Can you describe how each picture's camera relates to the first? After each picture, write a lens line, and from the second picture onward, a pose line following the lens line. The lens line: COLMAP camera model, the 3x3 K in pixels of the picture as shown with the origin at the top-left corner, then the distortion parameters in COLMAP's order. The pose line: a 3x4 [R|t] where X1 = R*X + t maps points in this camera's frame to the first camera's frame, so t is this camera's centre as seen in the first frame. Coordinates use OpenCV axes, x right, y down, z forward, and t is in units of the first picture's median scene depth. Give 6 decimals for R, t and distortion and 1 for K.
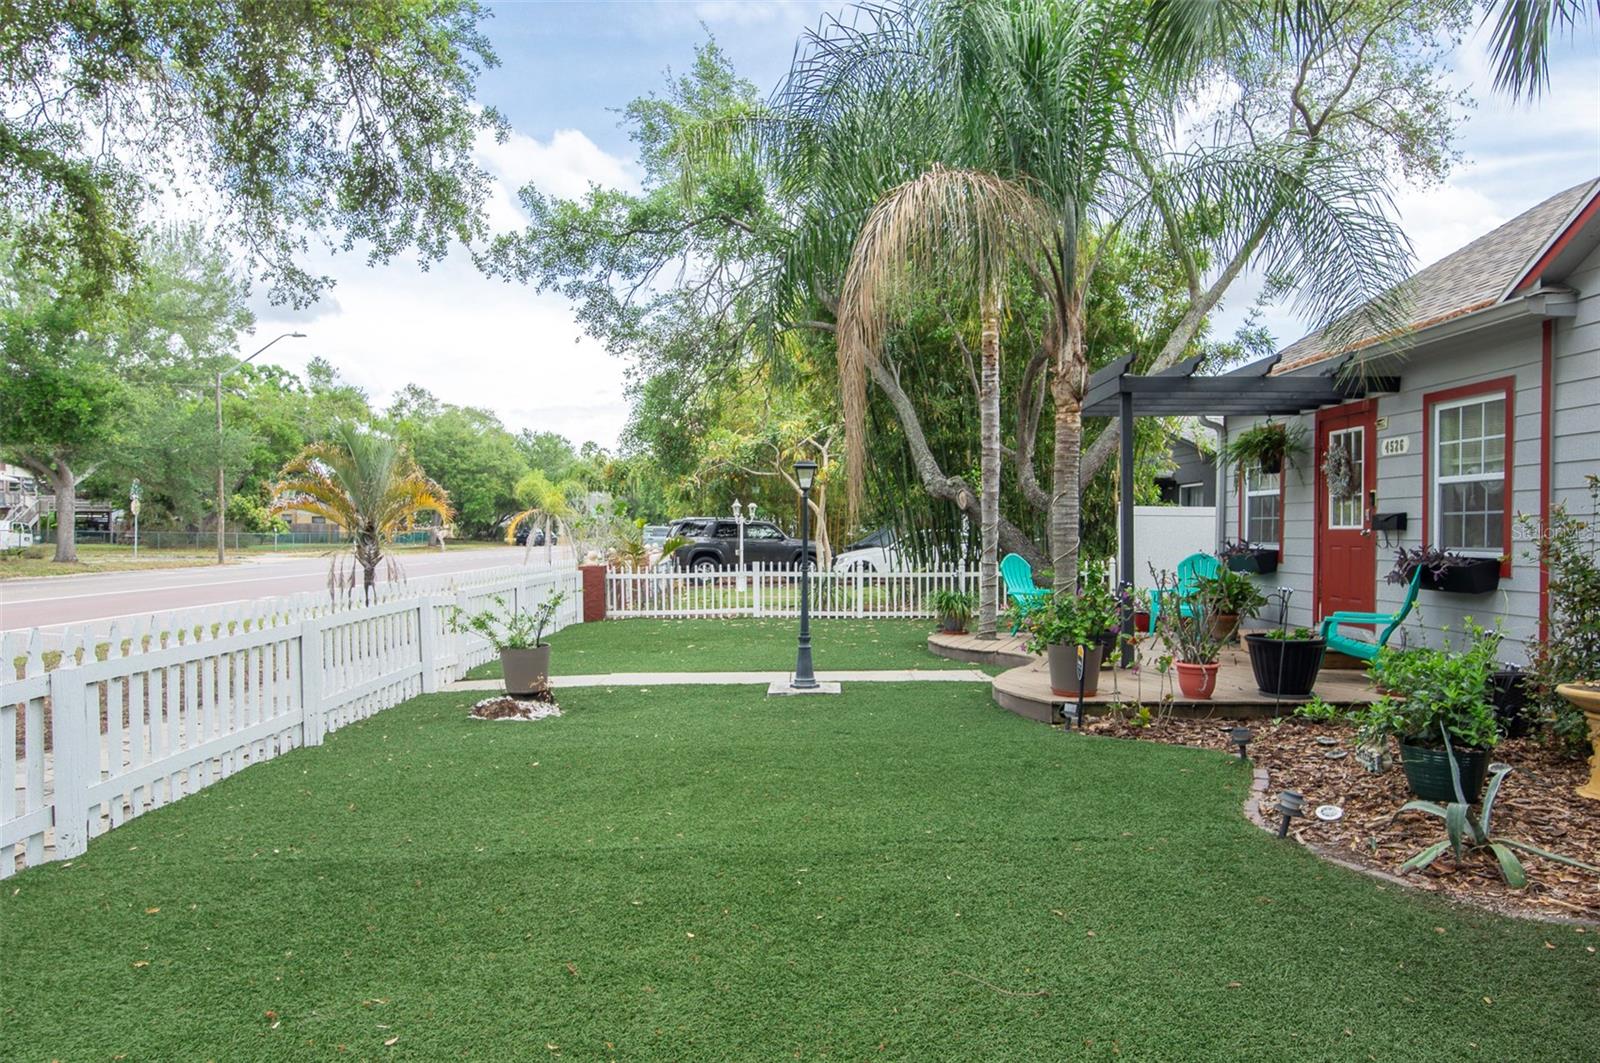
lens RADIAL K [[1077.3, 0, 783.8], [0, 1077.3, 526.6], [0, 0, 1]] dist [0.011191, 0.000877]
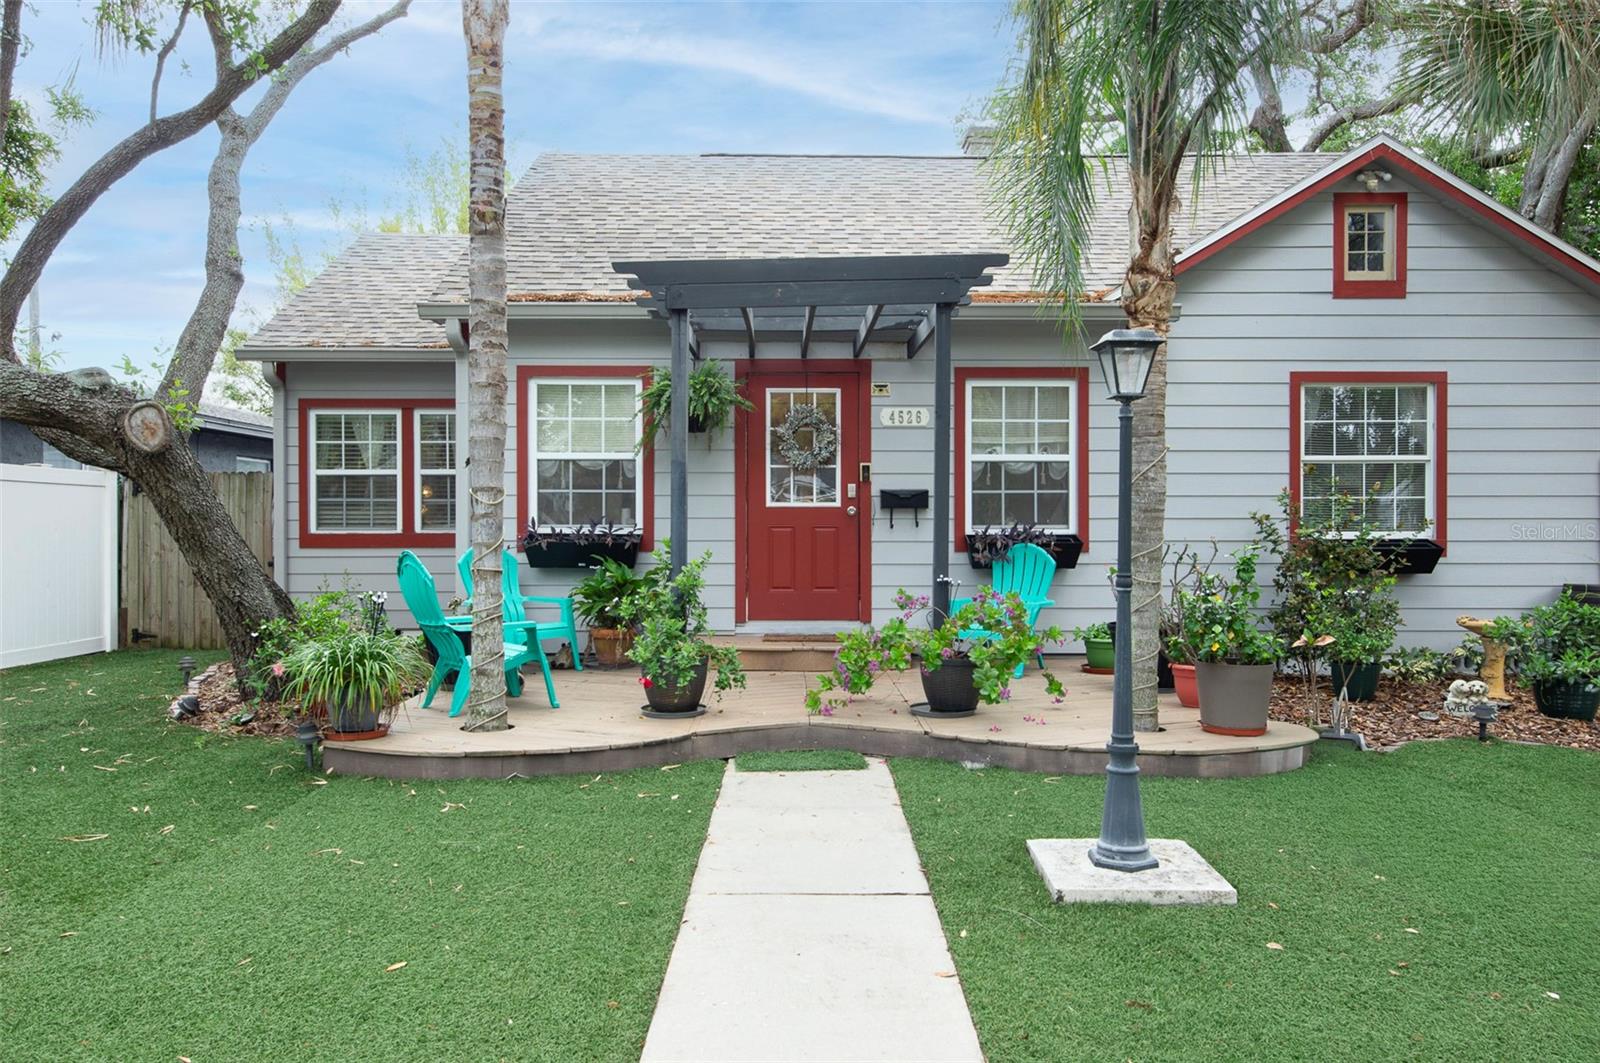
lens RADIAL K [[1077.3, 0, 798.1], [0, 1077.3, 540.9], [0, 0, 1]] dist [0.011191, 0.000877]
pose [[-0.019431, -0.013811, 0.999716, -0.341294], [-0.004062, 0.999897, 0.013735, 0.018516], [-0.999803, -0.003794, -0.019485, 1.080948]]
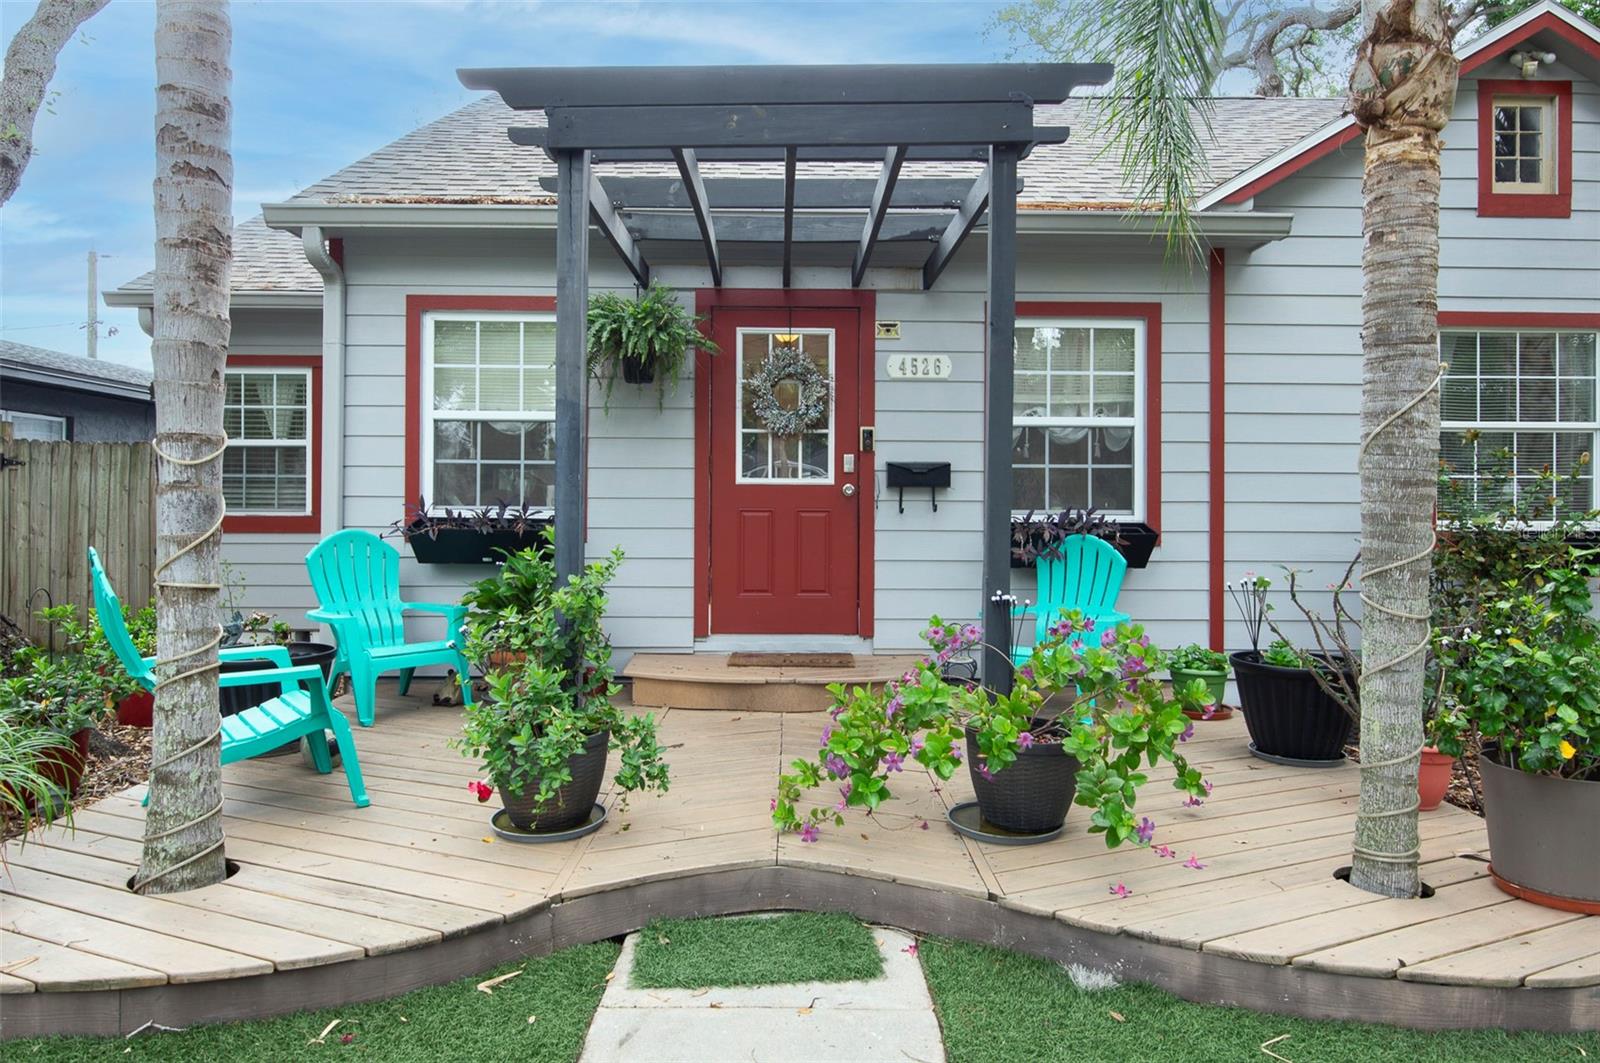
lens RADIAL K [[970.1, 0, 796.7], [0, 970.1, 518.4], [0, 0, 1]] dist [0.006400, -0.009761]
pose [[-0.020644, -0.008727, 0.999749, -0.057421], [-0.009664, 0.999917, 0.008529, 0.018728], [-0.999740, -0.009486, -0.020726, 1.064275]]
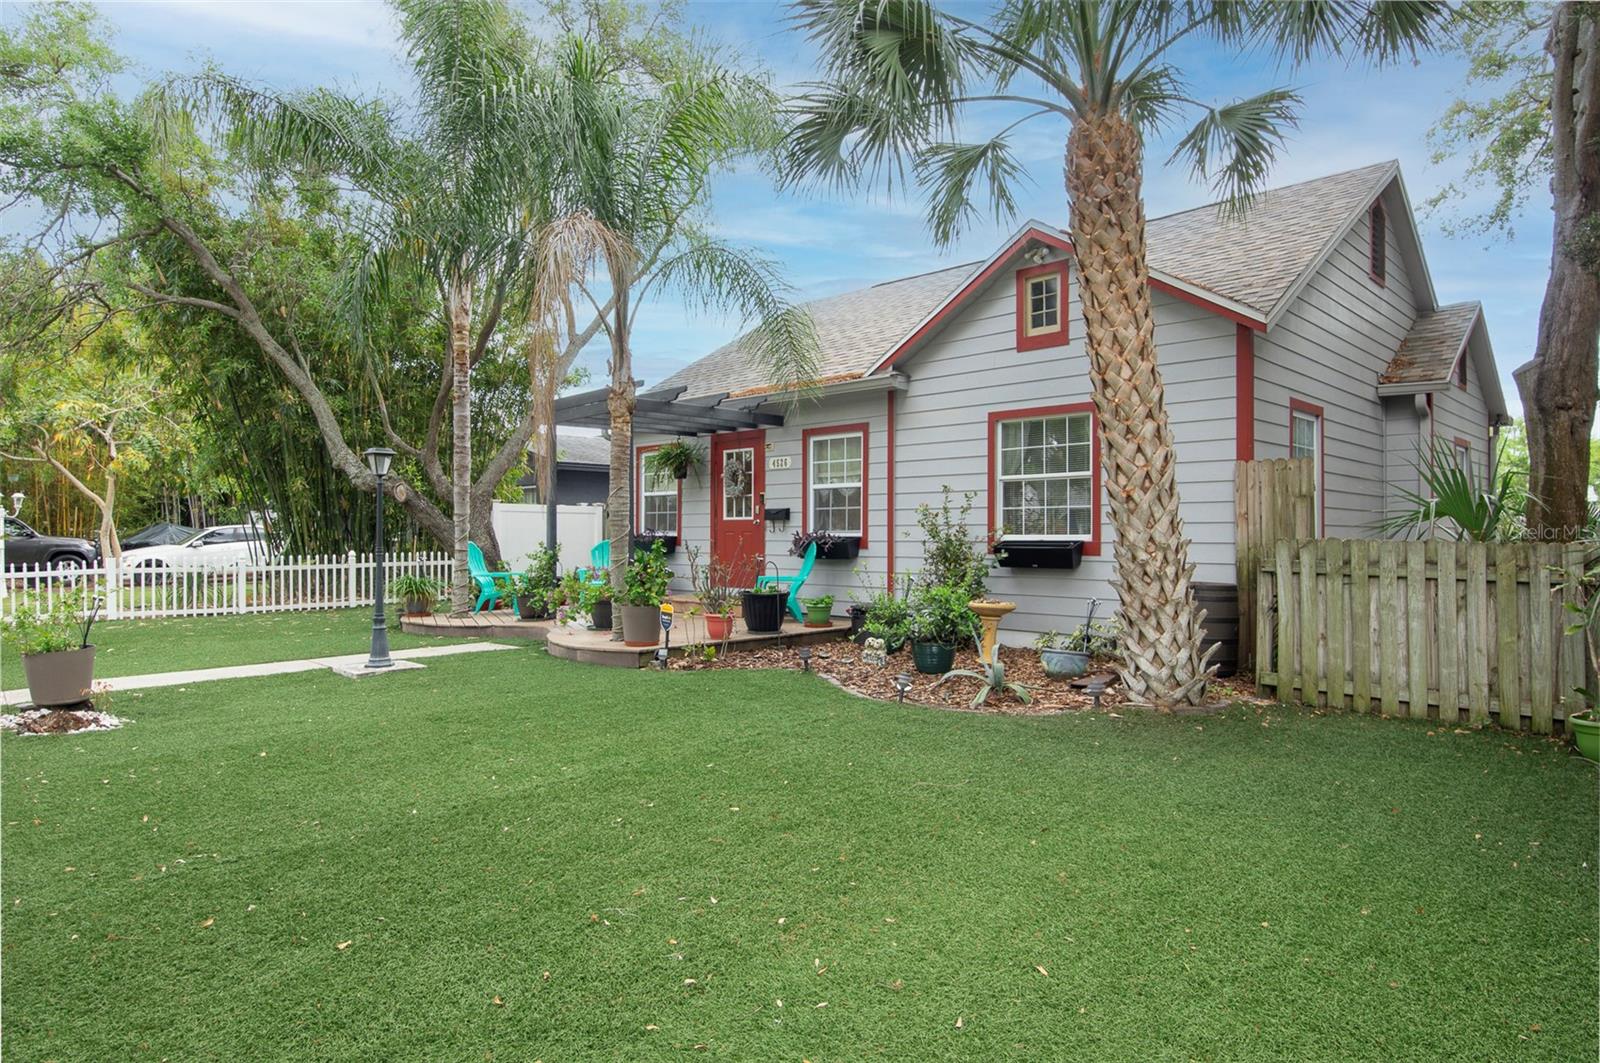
lens RADIAL K [[970.1, 0, 815.9], [0, 970.1, 523.7], [0, 0, 1]] dist [0.006400, -0.009761]
pose [[0.699635, 0.004662, 0.714486, -0.334150], [-0.000910, 0.999984, -0.005633, 0.015376], [-0.714500, 0.003291, 0.699627, 0.042010]]
